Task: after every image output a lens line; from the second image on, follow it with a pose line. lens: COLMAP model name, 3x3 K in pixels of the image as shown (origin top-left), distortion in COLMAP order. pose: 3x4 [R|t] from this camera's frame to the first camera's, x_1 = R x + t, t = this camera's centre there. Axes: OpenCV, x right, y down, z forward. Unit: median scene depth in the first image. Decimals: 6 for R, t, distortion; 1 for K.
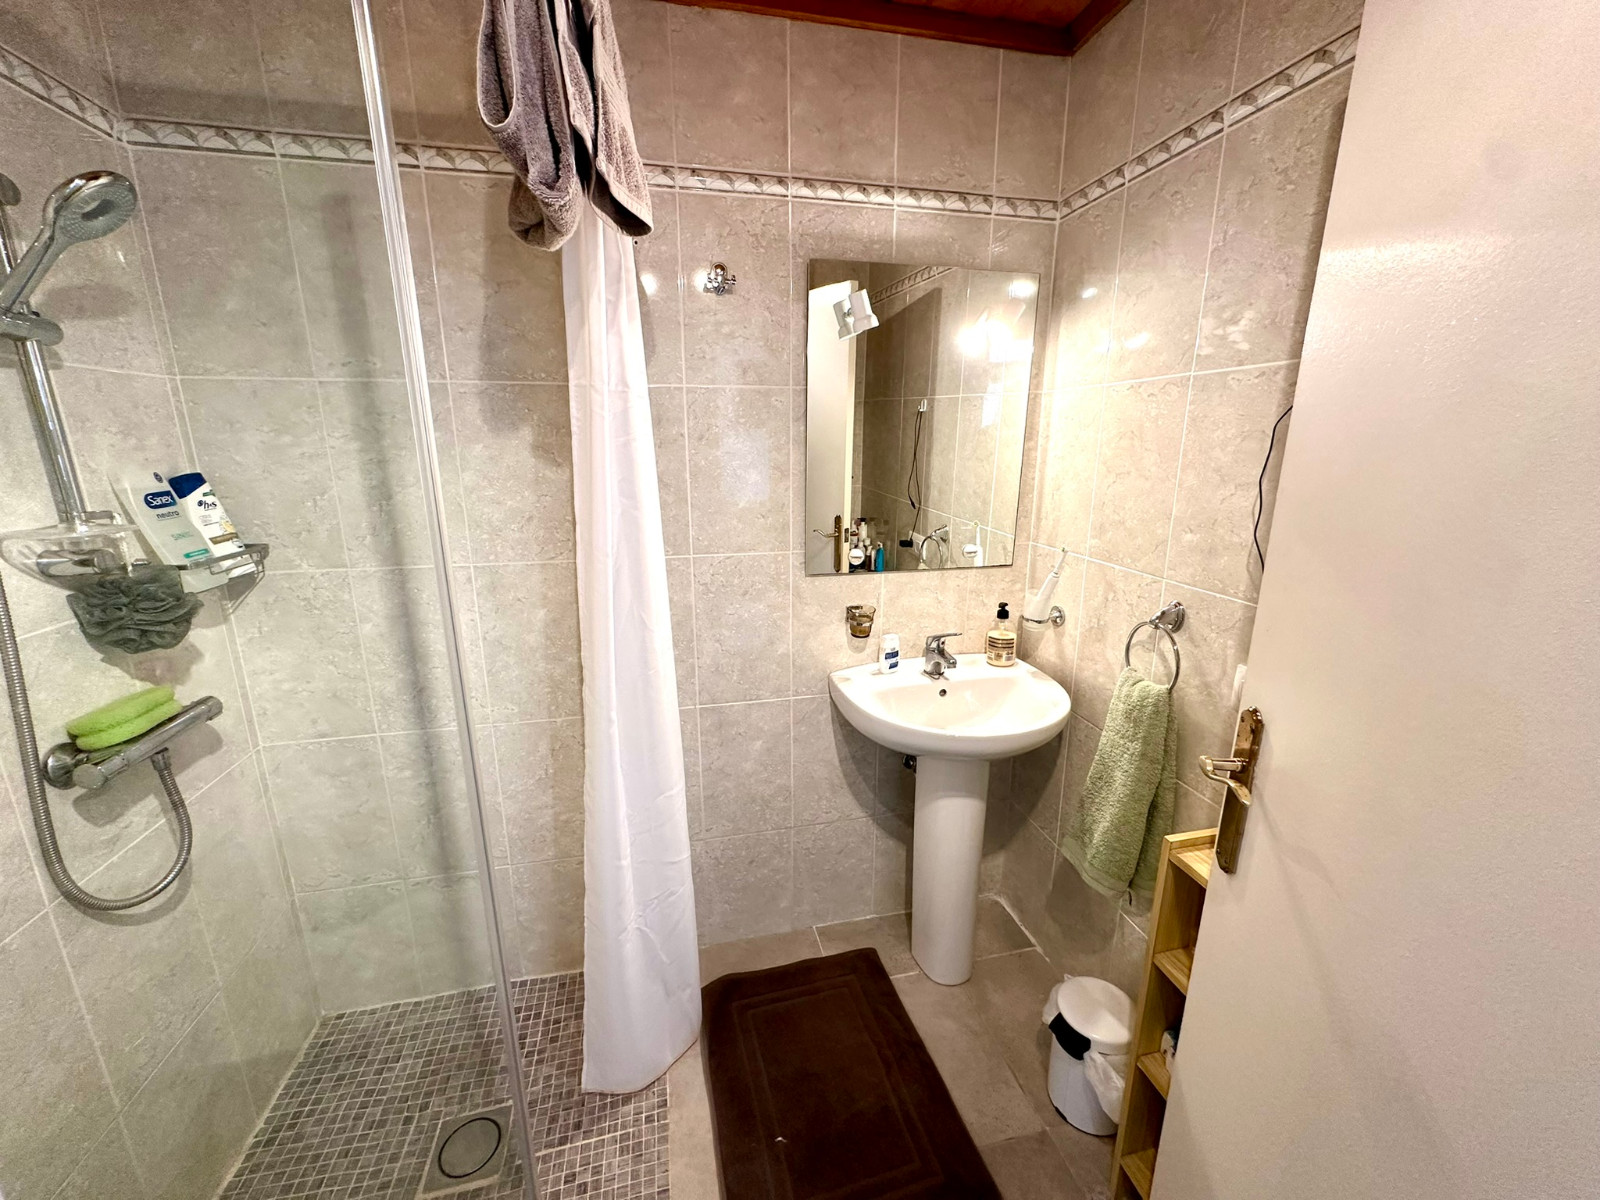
lens RADIAL K [[639.0, 0, 800.7], [0, 639.0, 600.7], [0, 0, 1]] dist [-0.001619, -0.000001]
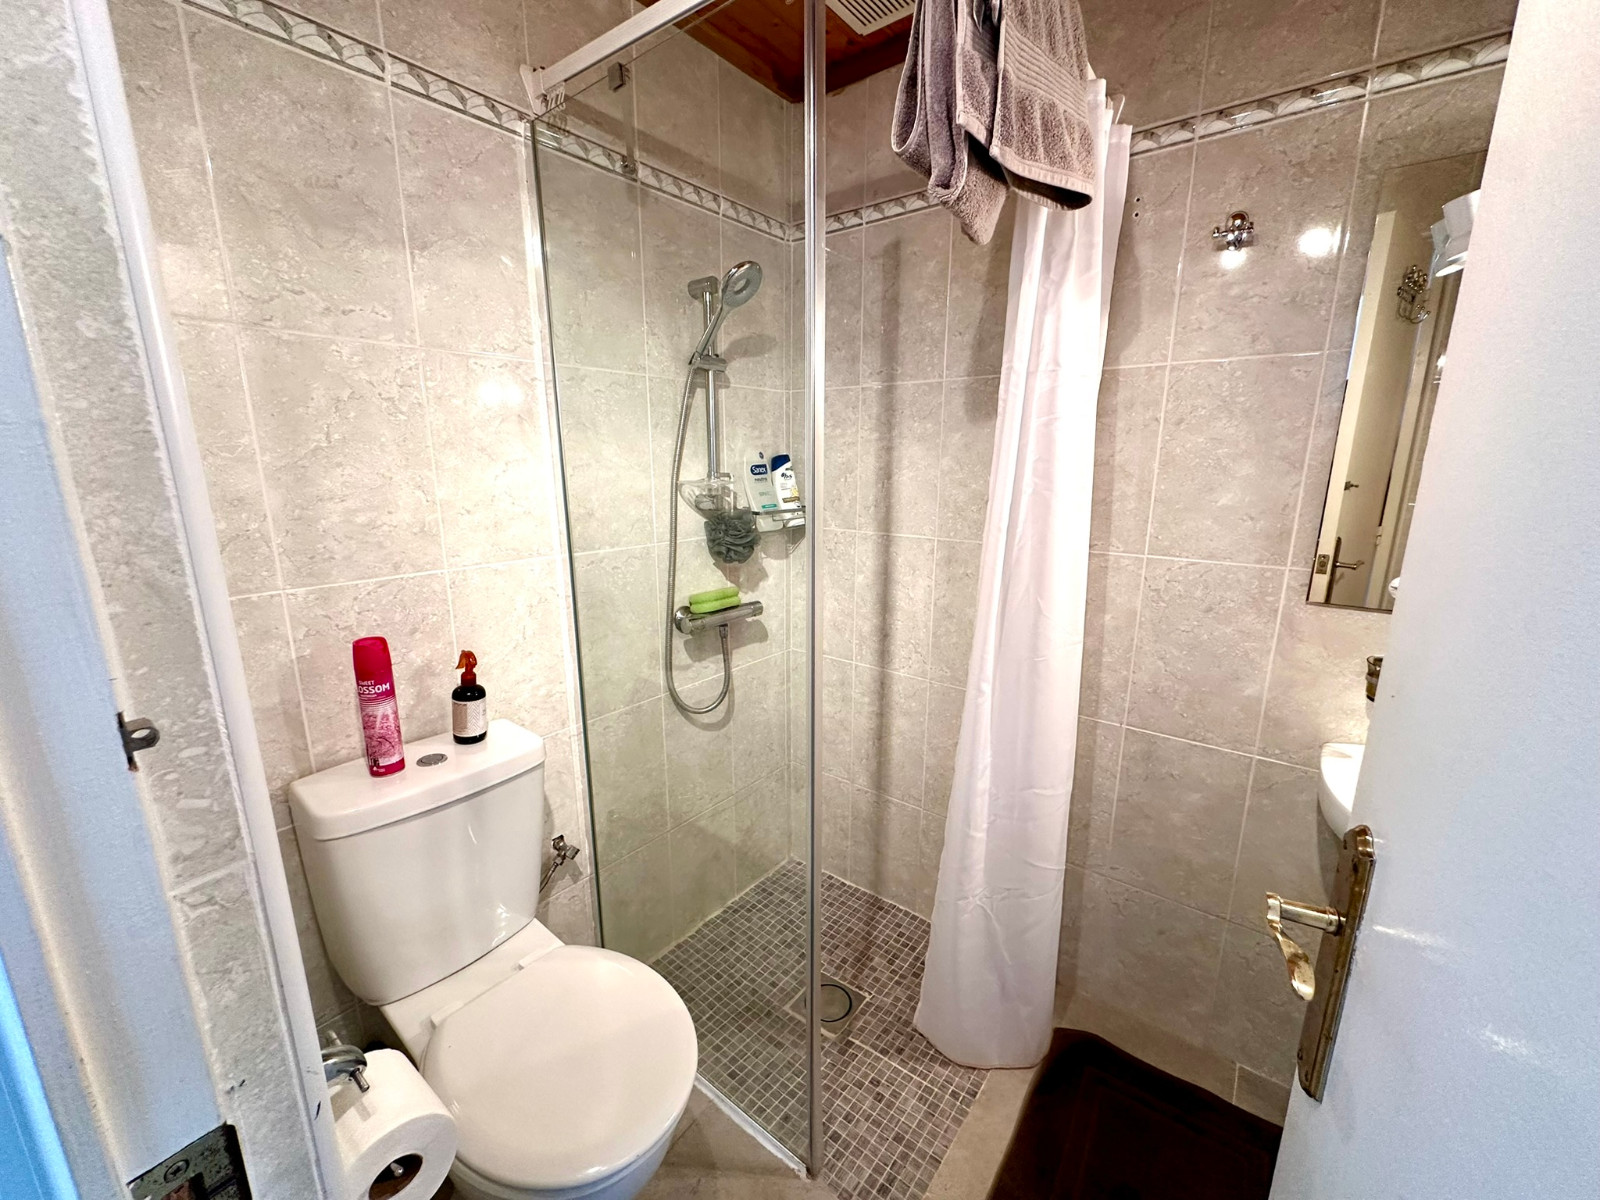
lens RADIAL K [[639.0, 0, 799.2], [0, 639.0, 598.6], [0, 0, 1]] dist [-0.001619, -0.000001]
pose [[0.634165, 0.171463, -0.753947, 0.247588], [-0.190534, 0.979687, 0.062538, 0.029372], [0.749354, 0.103993, 0.653952, 0.078744]]
